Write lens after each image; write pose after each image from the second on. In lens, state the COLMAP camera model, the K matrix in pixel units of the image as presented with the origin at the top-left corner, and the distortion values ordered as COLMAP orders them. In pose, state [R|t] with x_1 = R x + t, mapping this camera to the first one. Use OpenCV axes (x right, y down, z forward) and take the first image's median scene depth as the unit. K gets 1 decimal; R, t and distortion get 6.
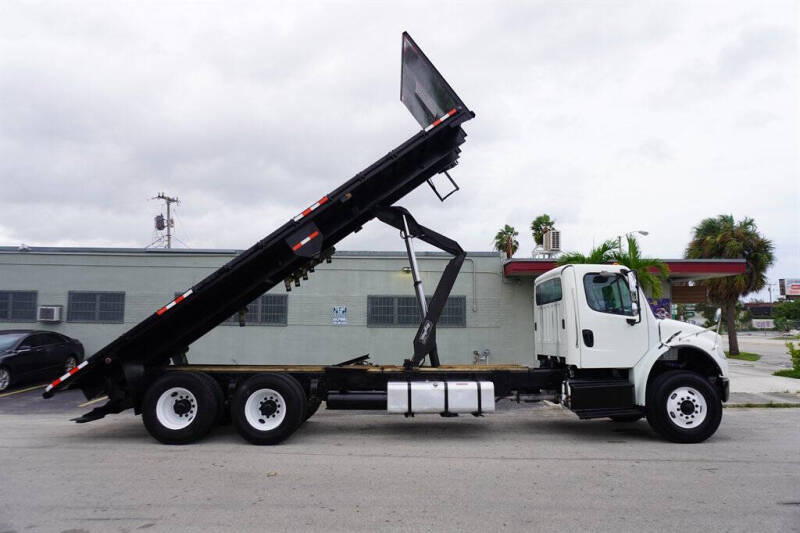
lens RADIAL K [[533.5, 0, 400.9], [0, 533.5, 260.6], [0, 0, 1]] dist [-0.049251, 0.030606]
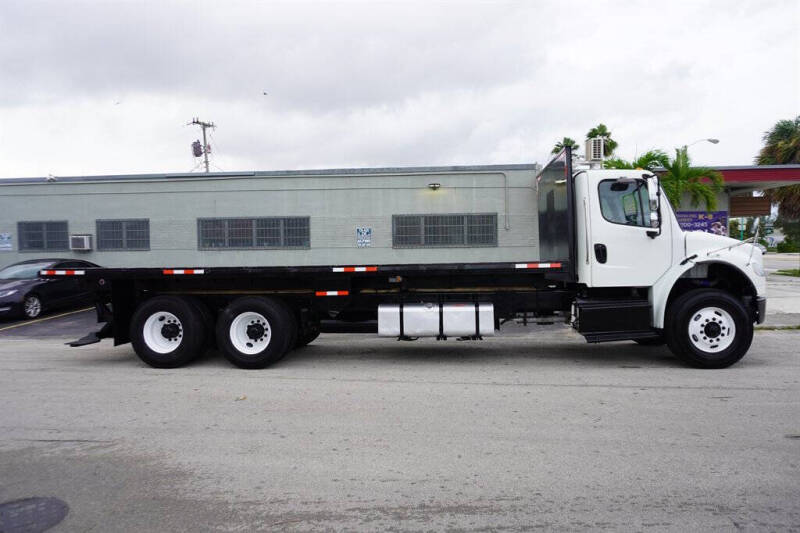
lens RADIAL K [[548.5, 0, 400.0], [0, 548.5, 266.5], [0, 0, 1]] dist [-0.060446, 0.029290]
pose [[0.994282, -0.015945, -0.105593, 0.114755], [0.031852, 0.988063, 0.150721, 0.019830], [0.101929, -0.153222, 0.982921, 0.069018]]
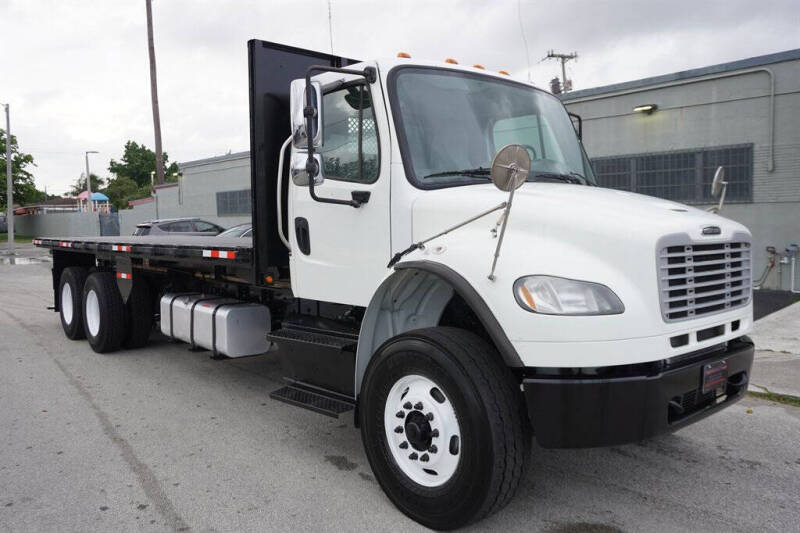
lens RADIAL K [[621.3, 0, 400.0], [0, 621.3, 266.5], [0, 0, 1]] dist [-0.004606, -0.006558]
pose [[0.639305, 0.044302, -0.767676, 0.823228], [0.124498, 0.979204, 0.160188, 0.095136], [0.758808, -0.197983, 0.620494, 0.717435]]
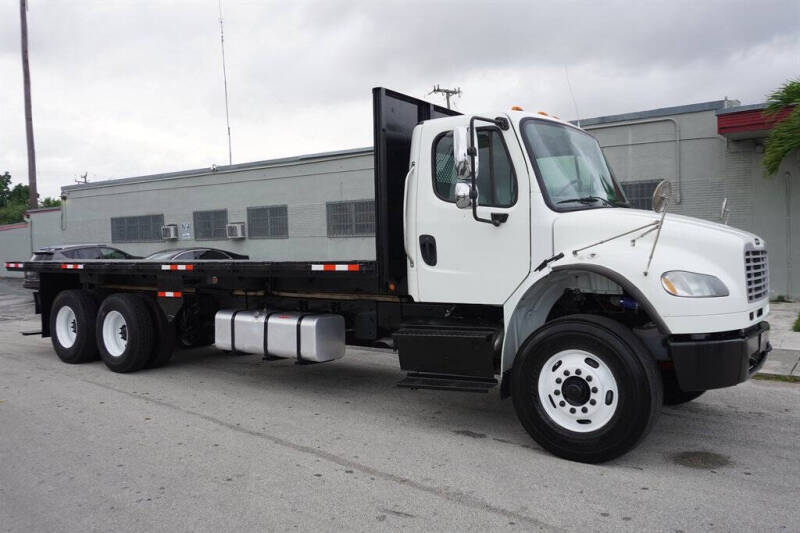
lens RADIAL K [[642.7, 0, 400.0], [0, 642.7, 266.5], [0, 0, 1]] dist [-0.017256, -0.000890]
pose [[0.790645, 0.002428, -0.612270, 0.745386], [0.104002, 0.984928, 0.138207, 0.065414], [0.603378, -0.172950, 0.778475, 0.443376]]
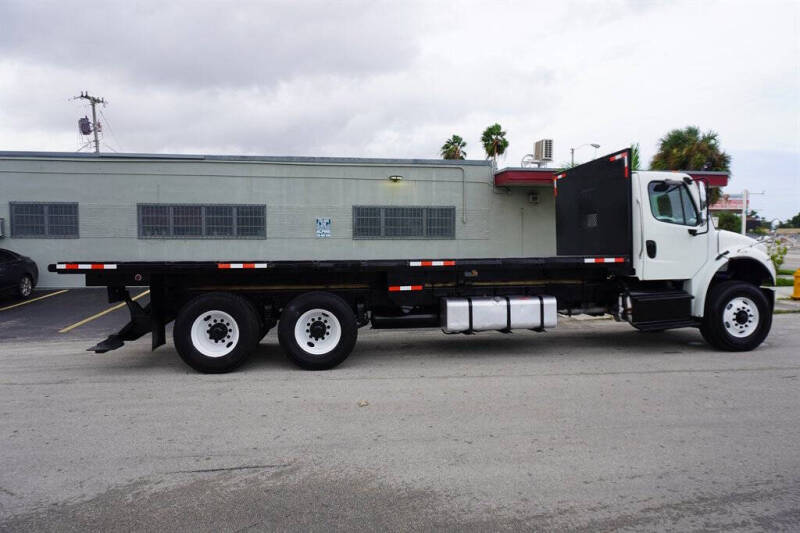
lens RADIAL K [[538.9, 0, 401.3], [0, 538.9, 258.1], [0, 0, 1]] dist [-0.045081, 0.004533]
pose [[0.991732, -0.011519, 0.127811, -0.218869], [-0.008844, 0.987460, 0.157620, 0.013550], [-0.128024, -0.157447, 0.979194, 0.107241]]
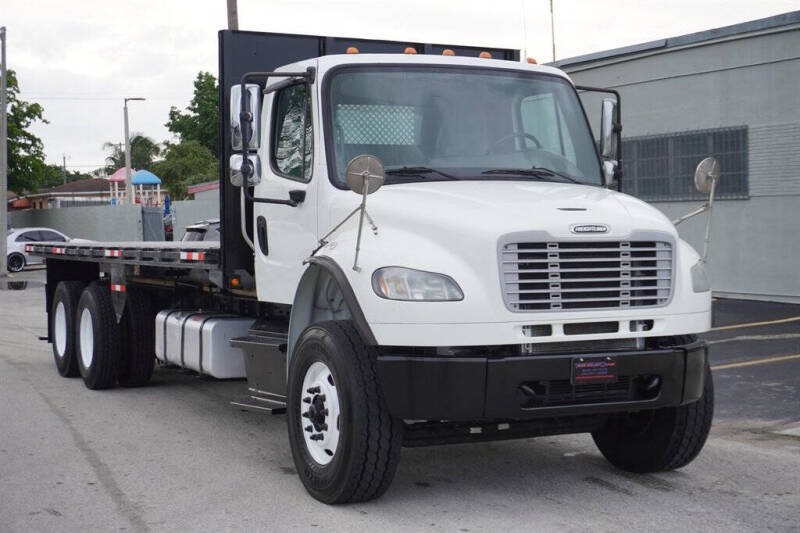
lens RADIAL K [[1303.5, 0, 400.0], [0, 1303.5, 266.5], [0, 0, 1]] dist [-0.009195, 0.109701]
pose [[0.414726, 0.019829, -0.909730, 1.388670], [0.144422, 0.985656, 0.087323, 0.092200], [0.898412, -0.167601, 0.405913, 0.651650]]
